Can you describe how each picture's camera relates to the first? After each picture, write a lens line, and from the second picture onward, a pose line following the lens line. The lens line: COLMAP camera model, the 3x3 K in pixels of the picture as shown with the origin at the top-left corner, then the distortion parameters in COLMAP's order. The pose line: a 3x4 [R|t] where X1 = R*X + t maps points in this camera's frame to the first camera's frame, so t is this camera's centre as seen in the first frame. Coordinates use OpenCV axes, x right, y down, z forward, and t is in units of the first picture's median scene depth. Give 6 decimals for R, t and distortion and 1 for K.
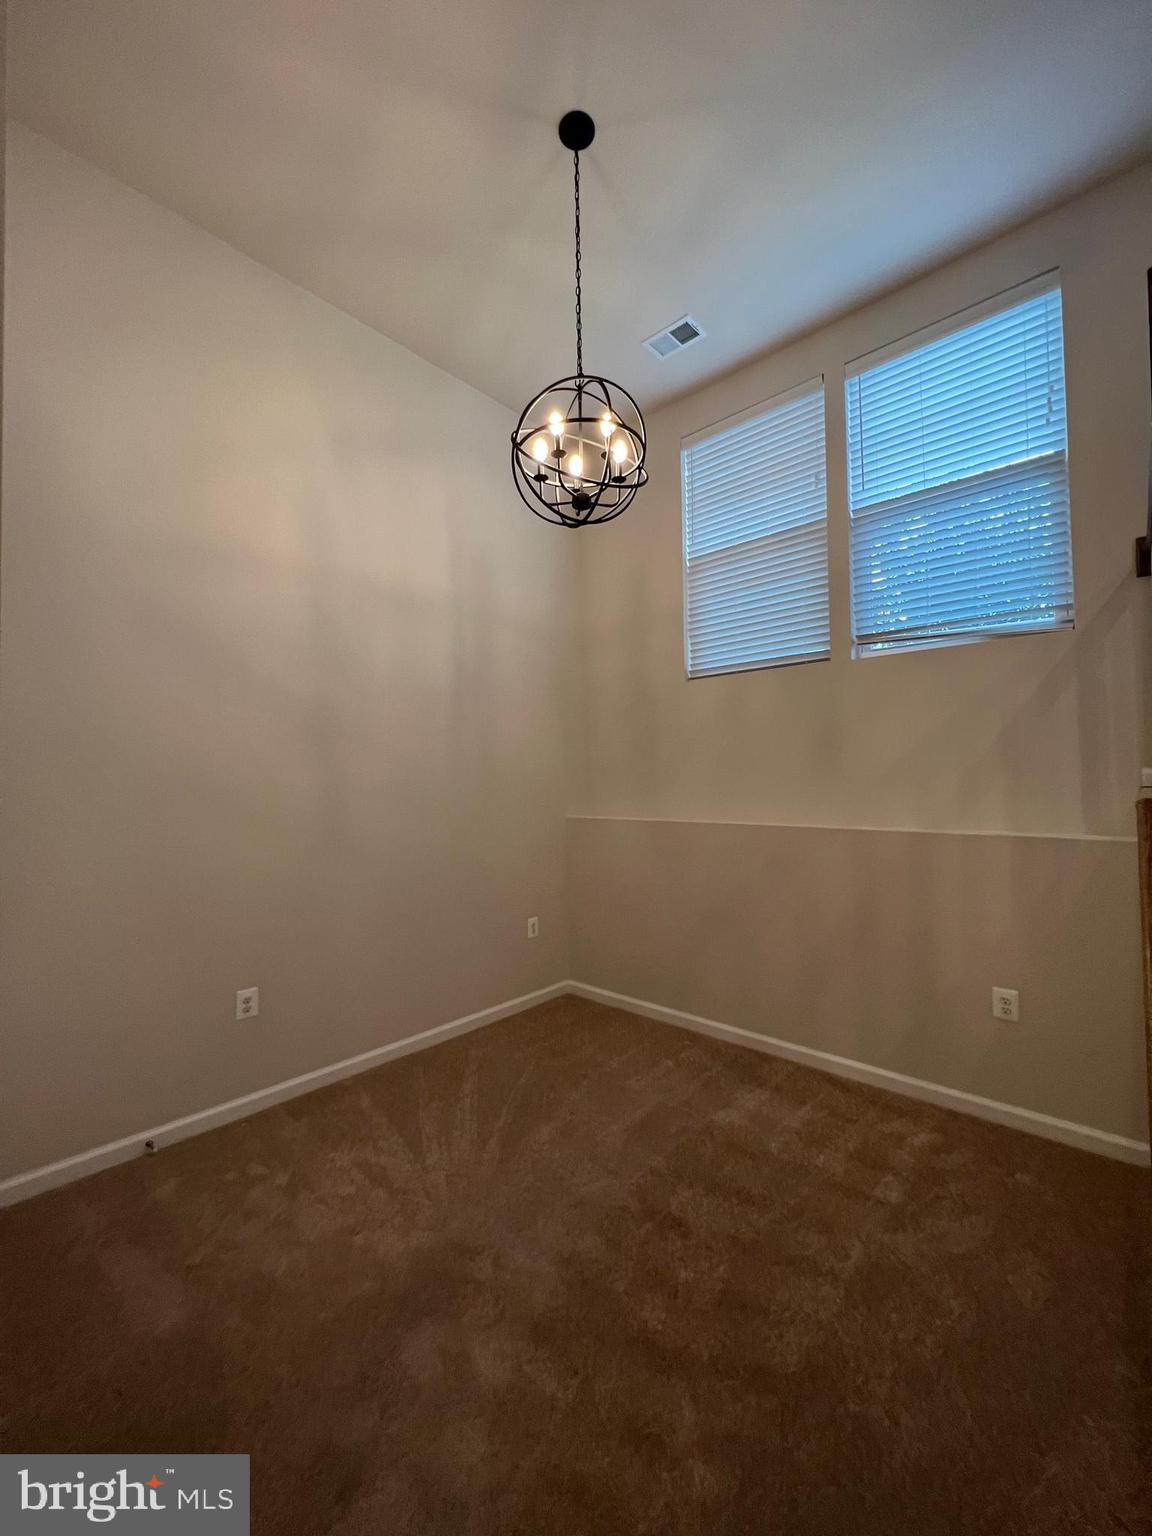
lens RADIAL K [[612.3, 0, 577.0], [0, 612.3, 757.5], [0, 0, 1]] dist [-0.003010, -0.000106]
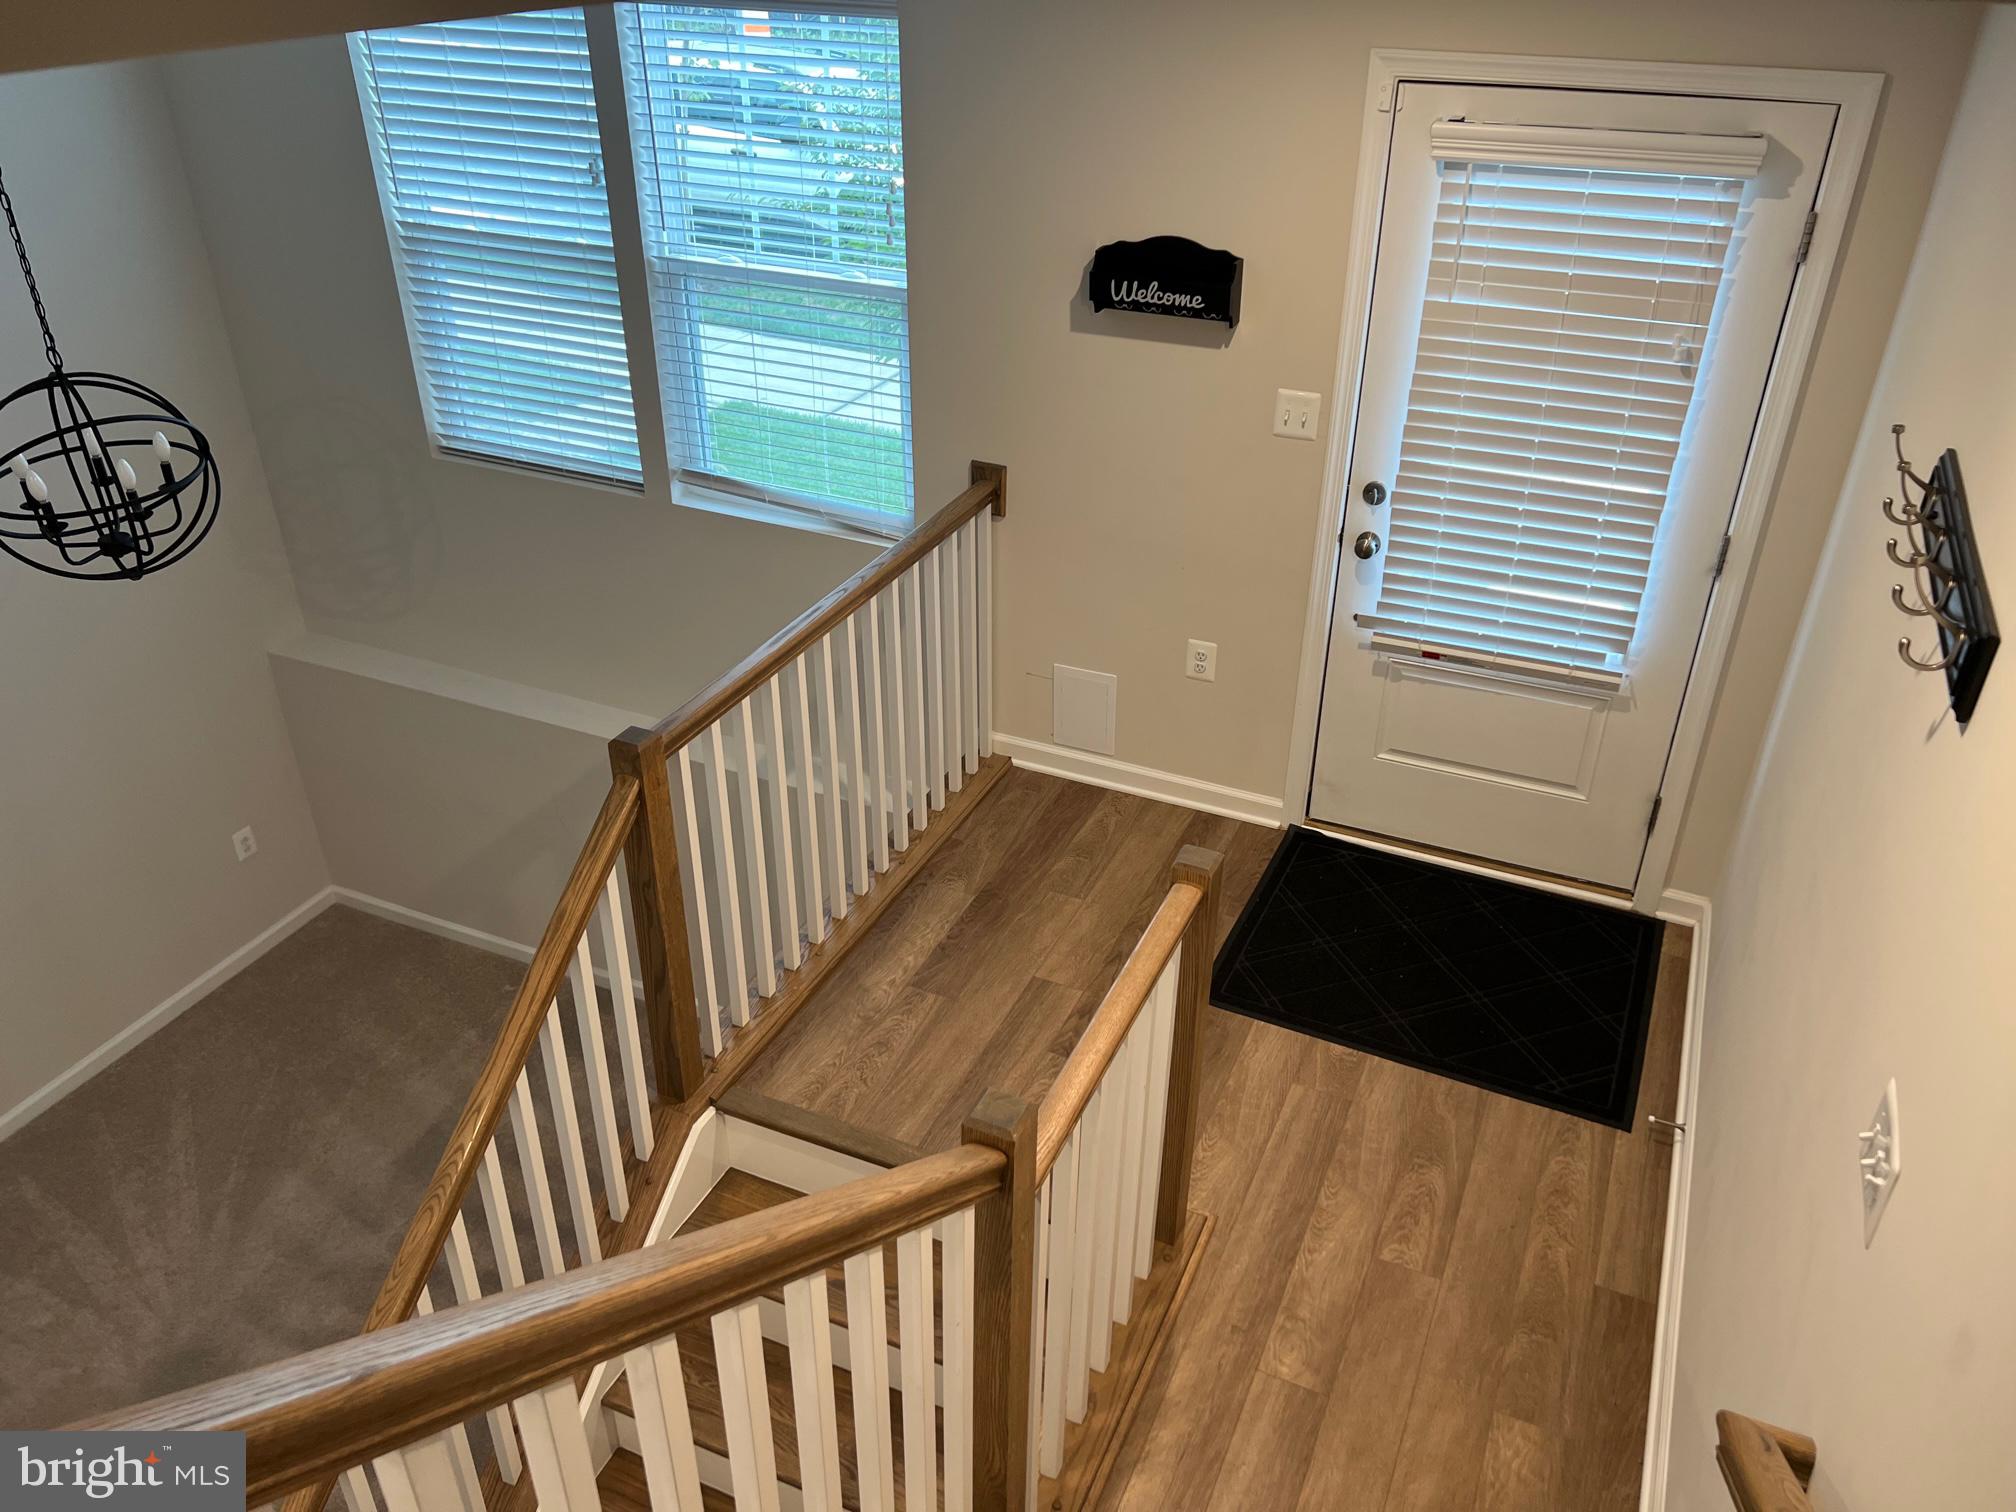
lens RADIAL K [[1511.6, 0, 1009.8], [0, 1511.6, 756.6], [0, 0, 1]] dist [0.031938, -0.039233]
pose [[0.947516, -0.147969, 0.283405, 0.347017], [-0.029725, 0.841837, 0.538912, -0.939820], [-0.318323, -0.519052, 0.793256, -0.587097]]
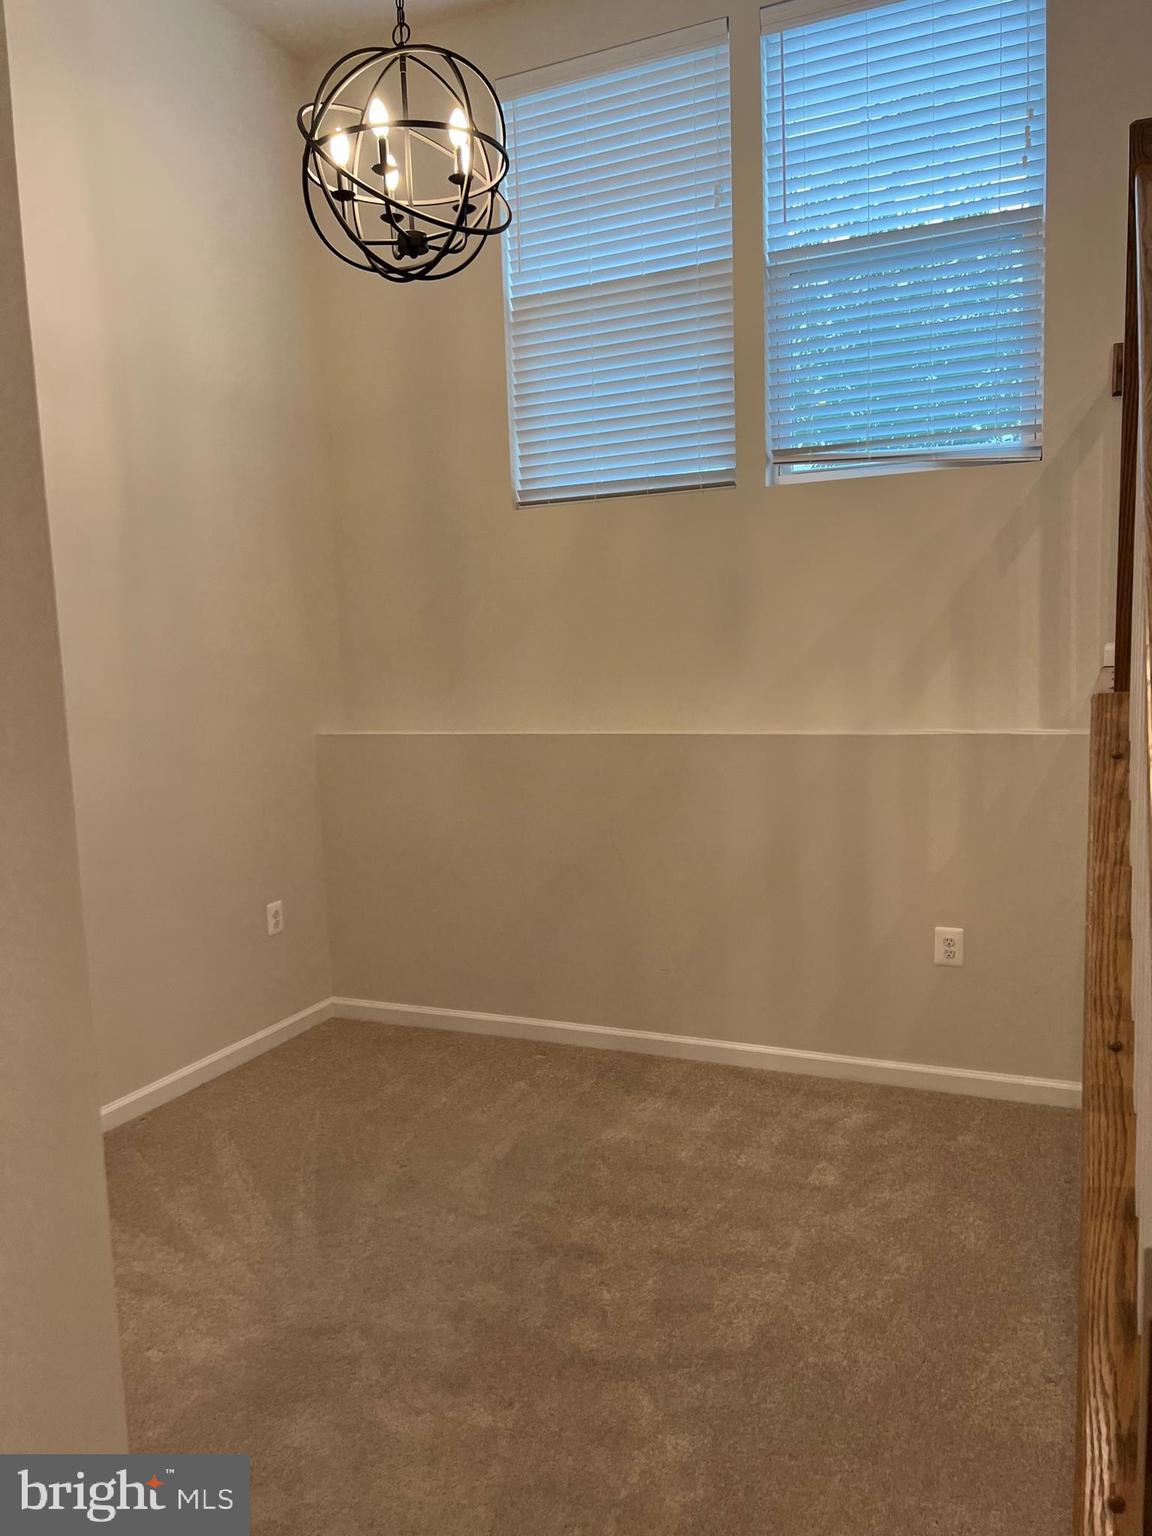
lens RADIAL K [[1151.7, 0, 577.0], [0, 1151.7, 764.5], [0, 0, 1]] dist [0.031938, -0.039233]
pose [[0.950125, -0.051694, 0.307555, -0.195934], [0.010441, 0.990887, 0.134293, -0.033720], [-0.311694, -0.124384, 0.942006, -0.221532]]
